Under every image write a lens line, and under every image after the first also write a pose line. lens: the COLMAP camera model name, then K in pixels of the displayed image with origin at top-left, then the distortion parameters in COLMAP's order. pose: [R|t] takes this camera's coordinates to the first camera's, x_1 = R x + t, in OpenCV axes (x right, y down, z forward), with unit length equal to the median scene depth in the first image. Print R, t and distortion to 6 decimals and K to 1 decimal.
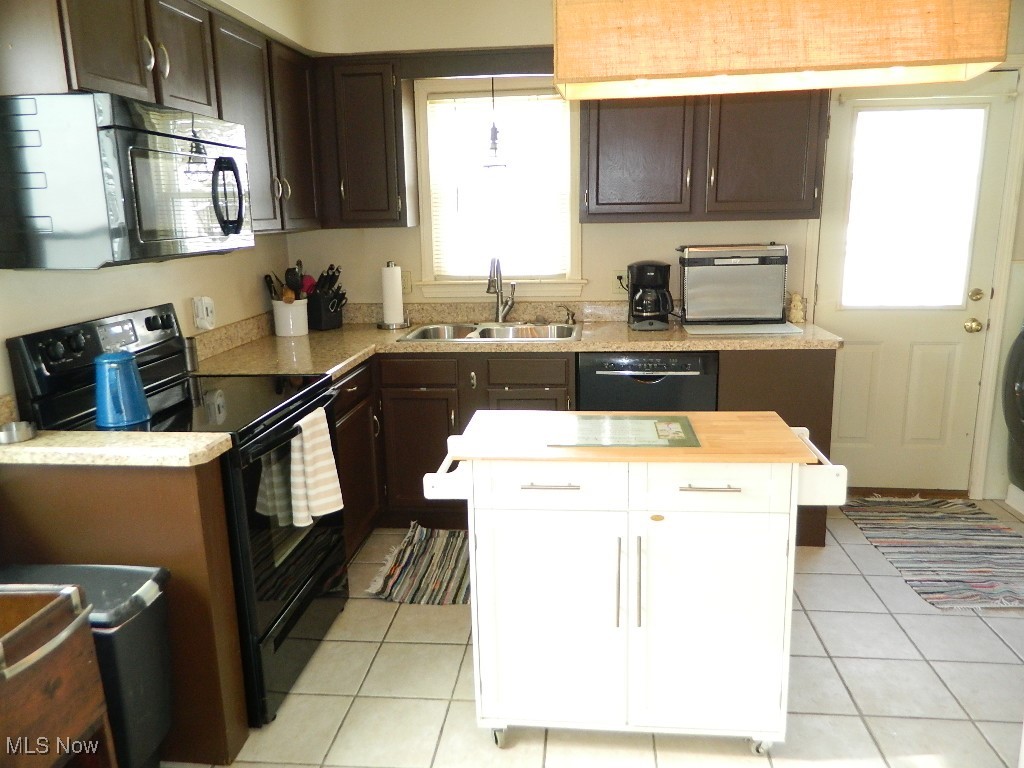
lens RADIAL K [[760.8, 0, 512.0], [0, 760.8, 384.0], [0, 0, 1]] dist [0.006391, 0.003680]
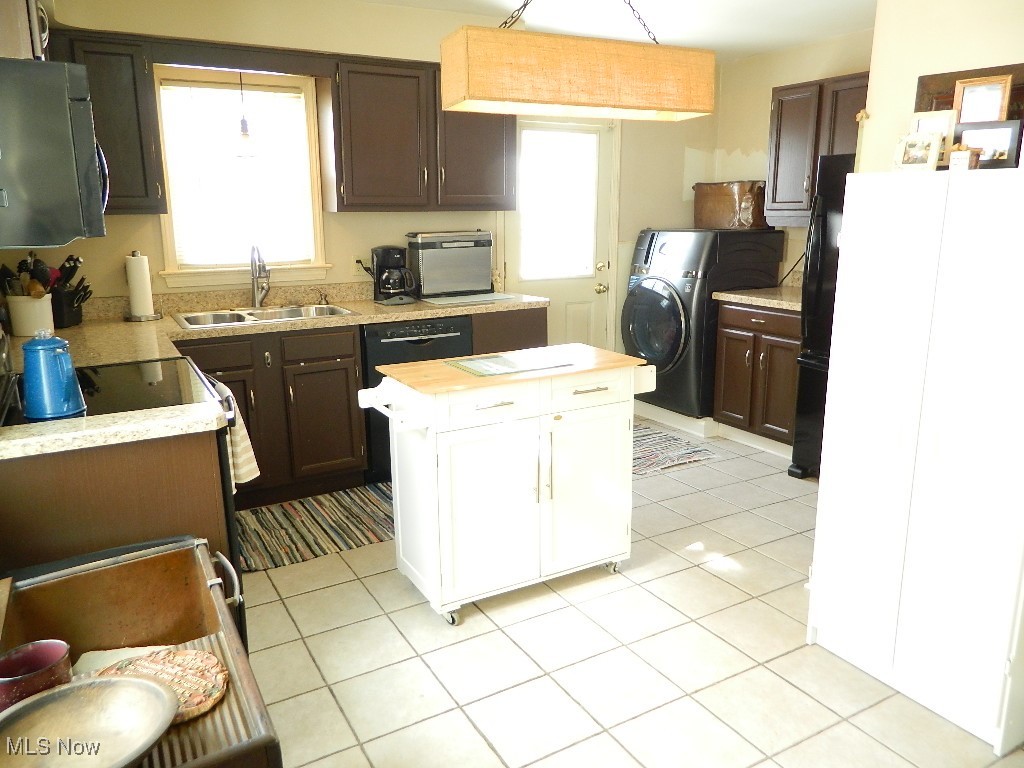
lens RADIAL K [[760.8, 0, 512.0], [0, 760.8, 384.0], [0, 0, 1]] dist [0.006391, 0.003680]
pose [[0.814633, -0.118437, 0.567754, -0.409639], [0.119206, 0.992219, 0.035942, 0.033561], [-0.567593, 0.038400, 0.822413, -0.064884]]
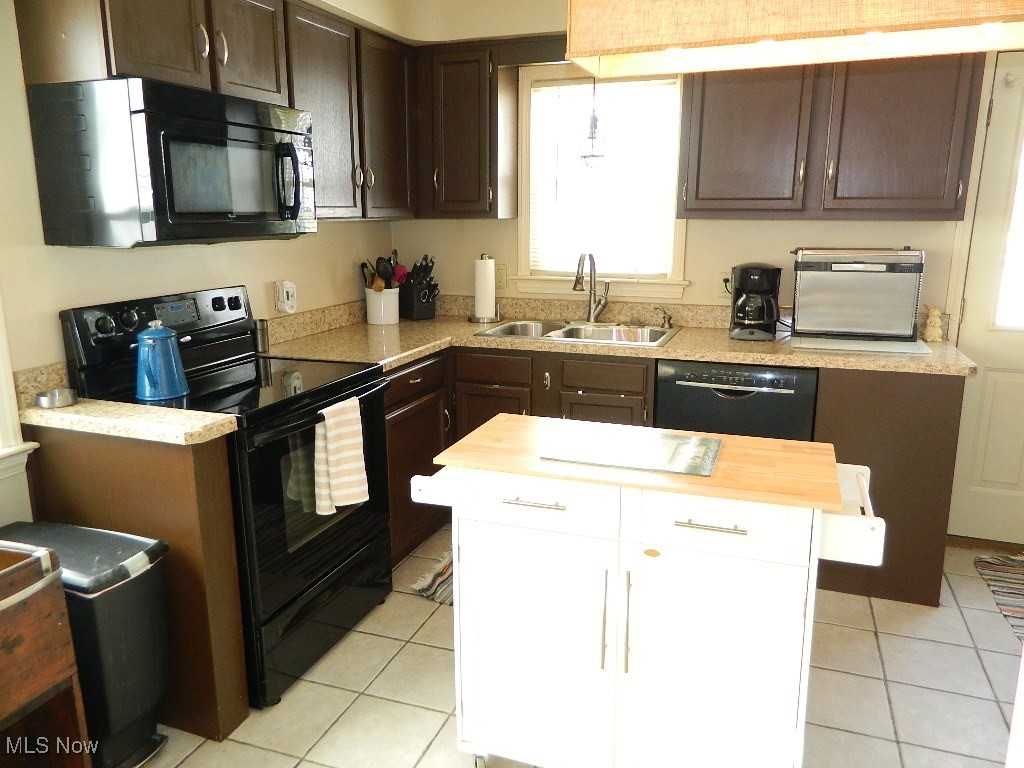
lens RADIAL K [[760.8, 0, 512.0], [0, 760.8, 384.0], [0, 0, 1]] dist [0.006391, 0.003680]
pose [[0.970160, 0.074493, -0.230740, 0.136764], [-0.073629, 0.997209, 0.012365, -0.010473], [0.231017, 0.004993, 0.972937, 0.067456]]
